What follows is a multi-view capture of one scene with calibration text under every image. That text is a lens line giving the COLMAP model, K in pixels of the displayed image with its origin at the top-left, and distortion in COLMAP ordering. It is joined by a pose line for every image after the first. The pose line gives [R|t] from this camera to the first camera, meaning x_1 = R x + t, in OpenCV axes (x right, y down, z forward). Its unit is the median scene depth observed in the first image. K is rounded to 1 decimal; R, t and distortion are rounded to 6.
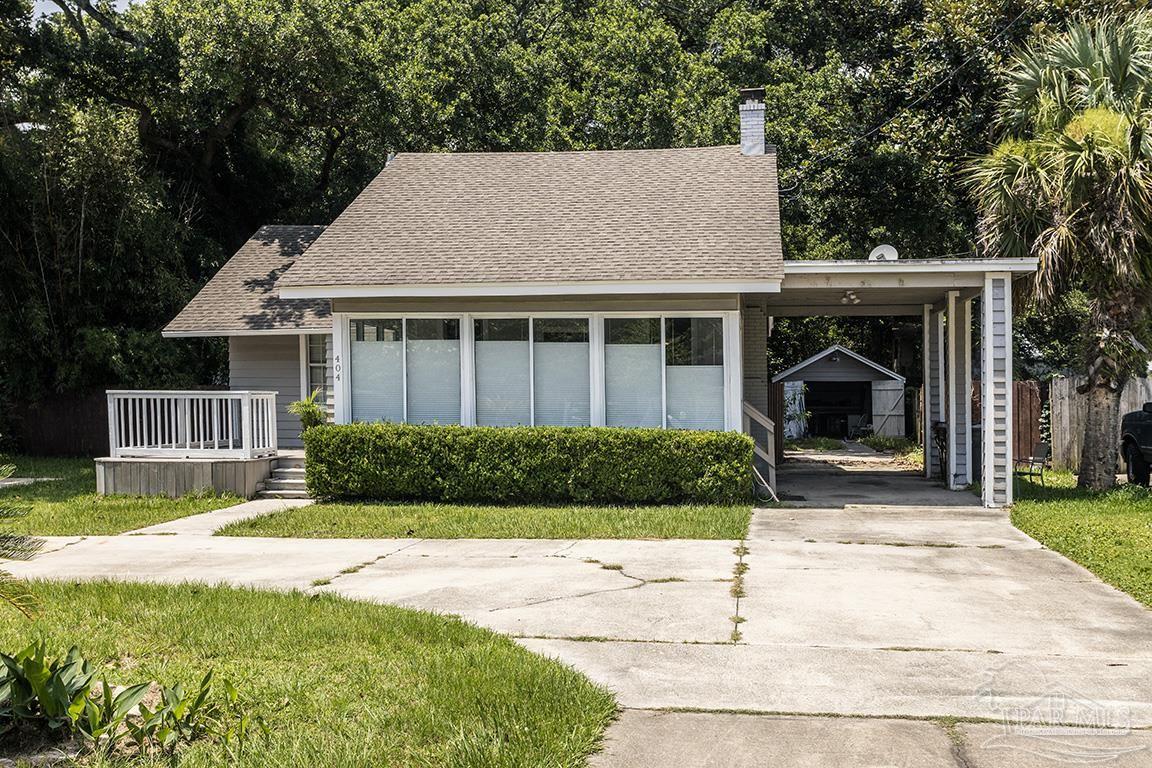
lens RADIAL K [[1106.9, 0, 577.1], [0, 1106.9, 389.4], [0, 0, 1]] dist [-0.010729, 0.000000]
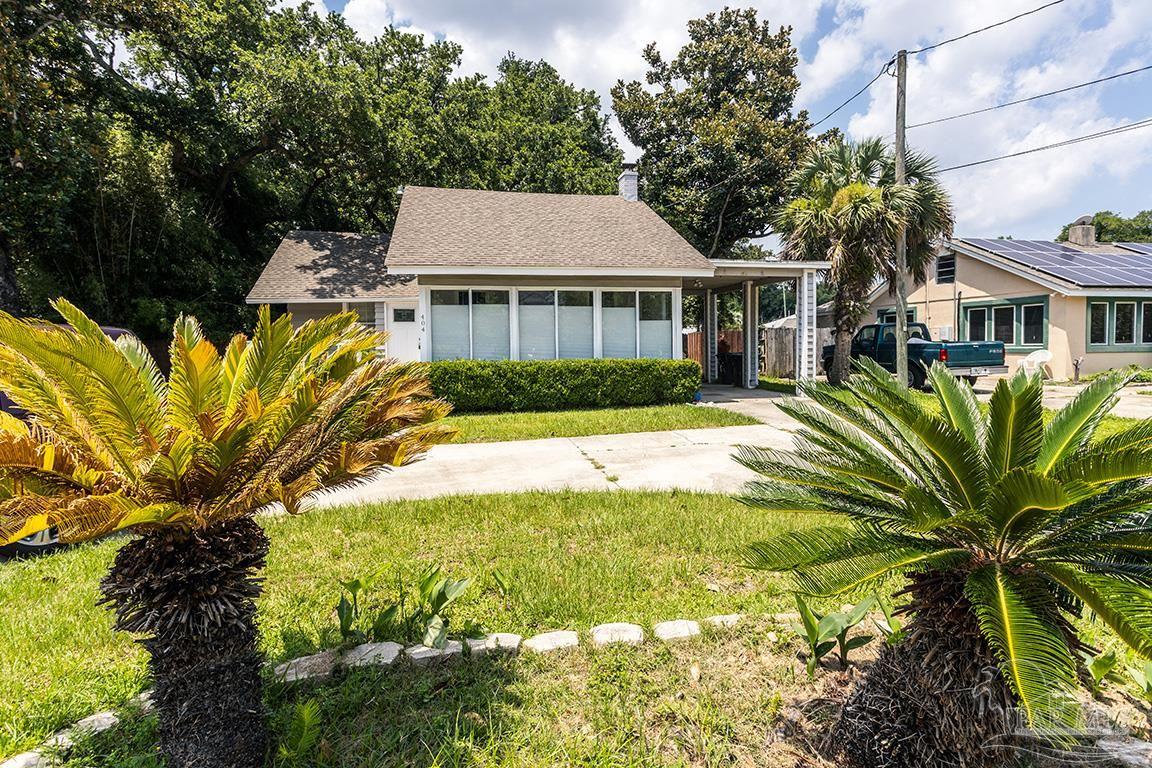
lens RADIAL K [[585.0, 0, 576.6], [0, 585.0, 330.0], [0, 0, 1]] dist [0.010646, 0.000010]
pose [[0.939855, -0.007829, 0.341484, -0.299082], [0.014531, 0.999749, -0.017073, 0.006020], [-0.341265, 0.021008, 0.939733, 0.210760]]
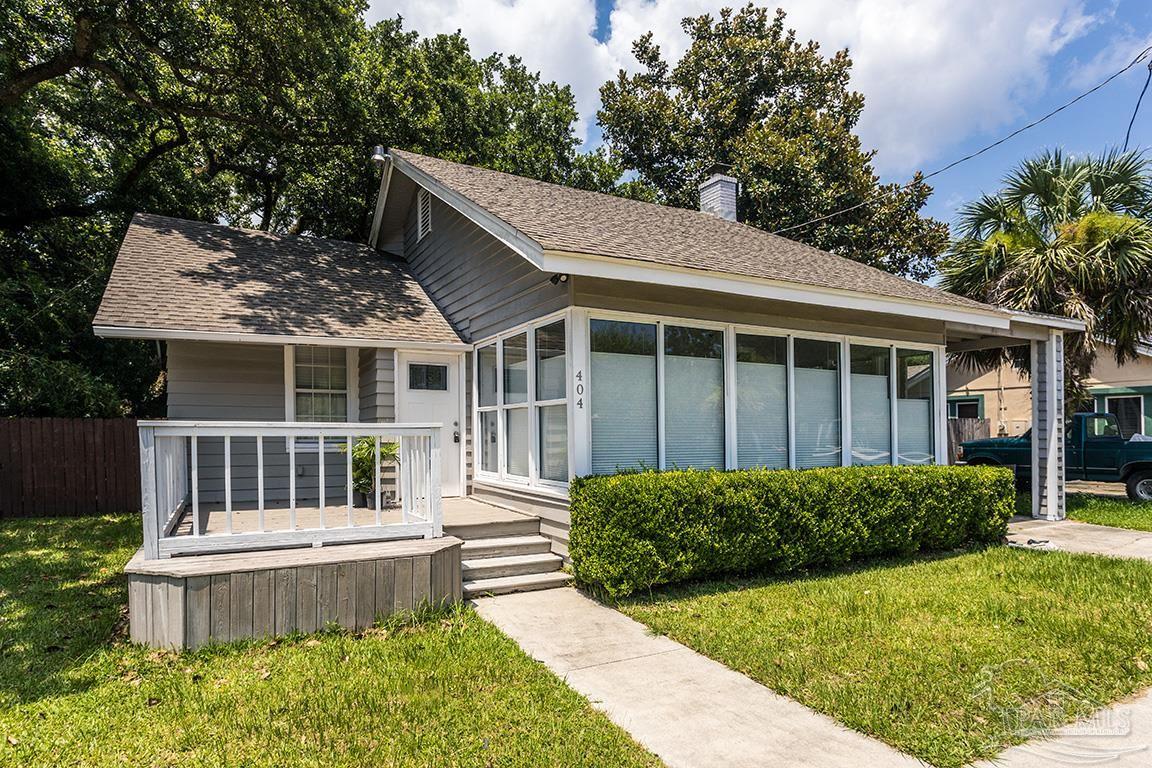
lens RADIAL K [[640.0, 0, 553.1], [0, 640.0, 411.4], [0, 0, 1]] dist [-0.012129, -0.000024]
pose [[0.812266, 0.015413, 0.583084, -0.471326], [-0.003144, 0.999752, -0.022047, 0.002722], [-0.583279, 0.016074, 0.812113, 0.715622]]
